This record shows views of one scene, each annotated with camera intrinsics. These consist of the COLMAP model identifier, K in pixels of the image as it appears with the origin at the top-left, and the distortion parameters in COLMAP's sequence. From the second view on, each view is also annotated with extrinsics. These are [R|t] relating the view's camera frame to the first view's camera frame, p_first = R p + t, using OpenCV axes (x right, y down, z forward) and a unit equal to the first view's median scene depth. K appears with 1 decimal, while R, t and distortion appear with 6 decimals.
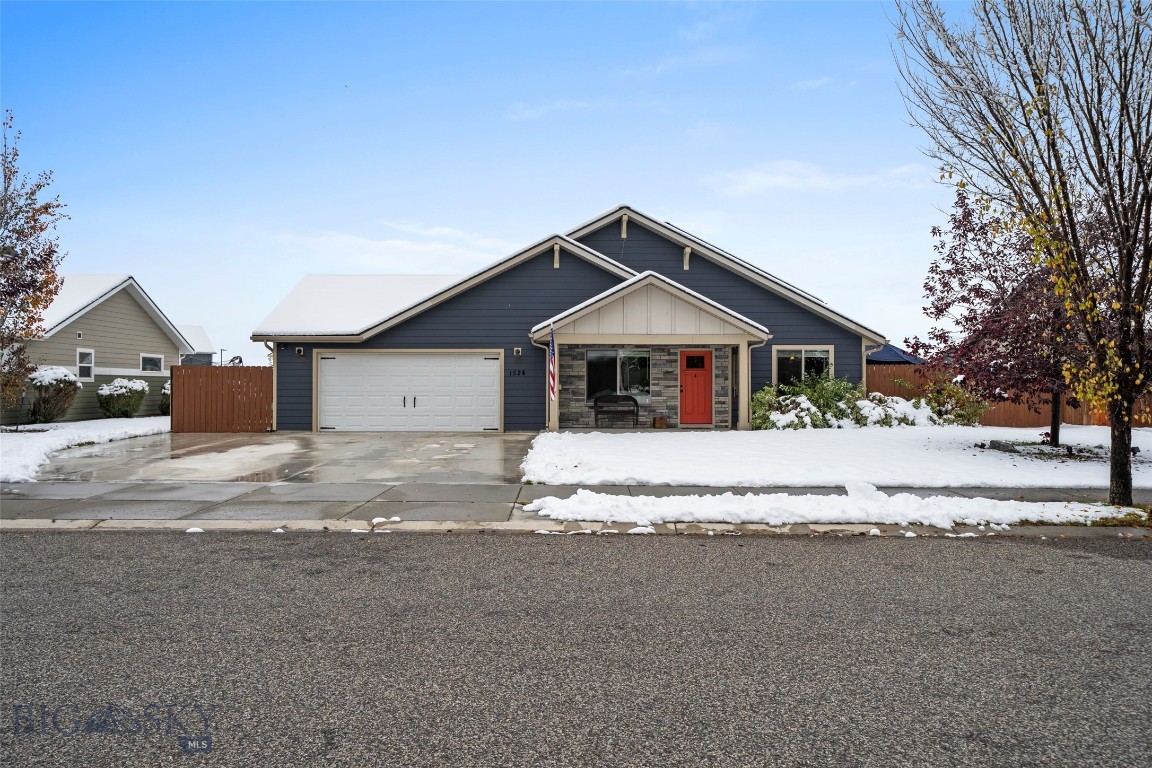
lens RADIAL K [[765.2, 0, 576.0], [0, 765.2, 384.0], [0, 0, 1]] dist [-0.014307, 0.003225]
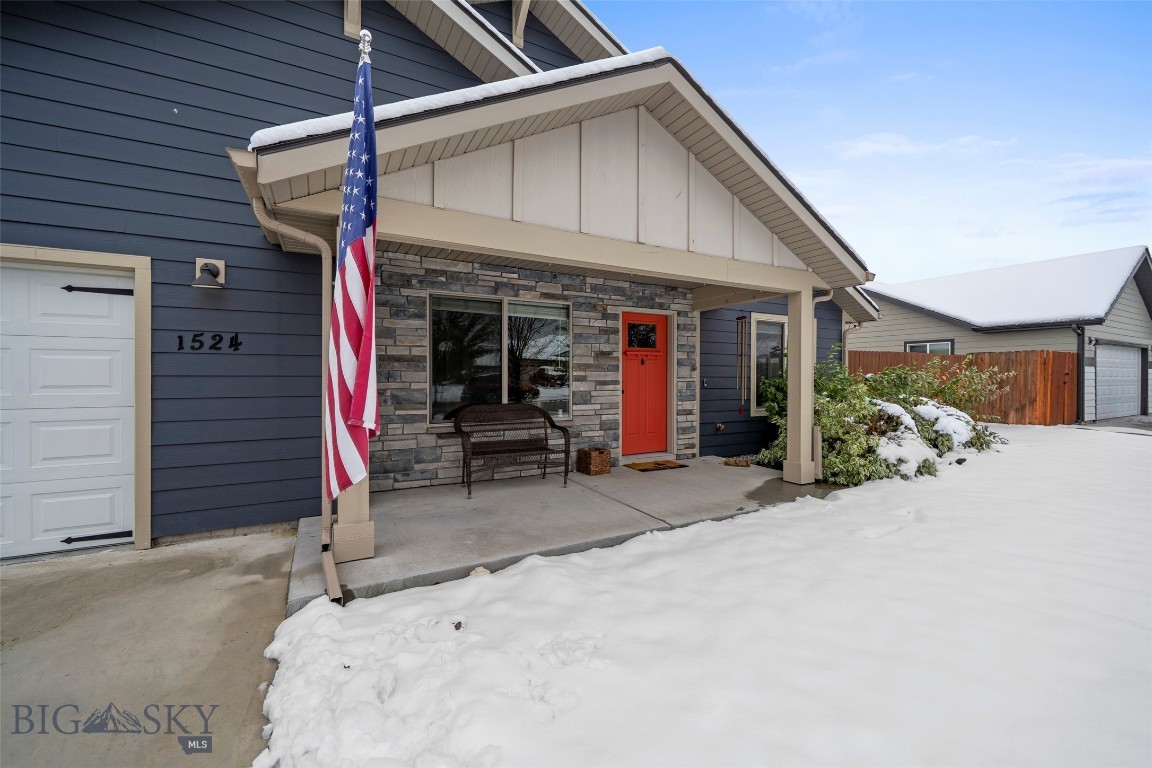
lens RADIAL K [[464.6, 0, 576.0], [0, 464.6, 384.0], [0, 0, 1]] dist [-0.007453, -0.000339]
pose [[0.884483, -0.006915, 0.466521, -0.032835], [-0.002268, 0.999815, 0.019119, -0.001703], [-0.466566, -0.017969, 0.884304, 0.750274]]
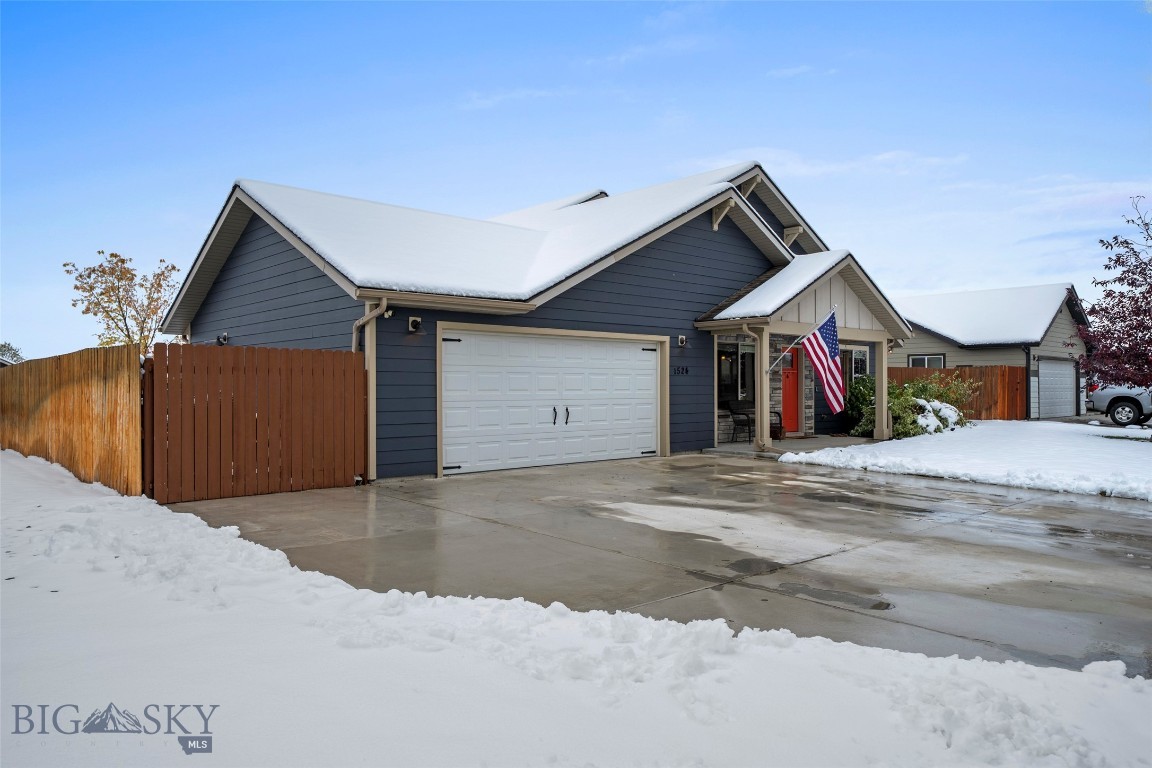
lens RADIAL K [[765.2, 0, 576.0], [0, 765.2, 384.0], [0, 0, 1]] dist [-0.014307, 0.003225]
pose [[0.747029, 0.000758, 0.664790, -0.606319], [-0.001419, 0.999999, 0.000454, -0.002223], [-0.664789, -0.001283, 0.747030, 0.519743]]
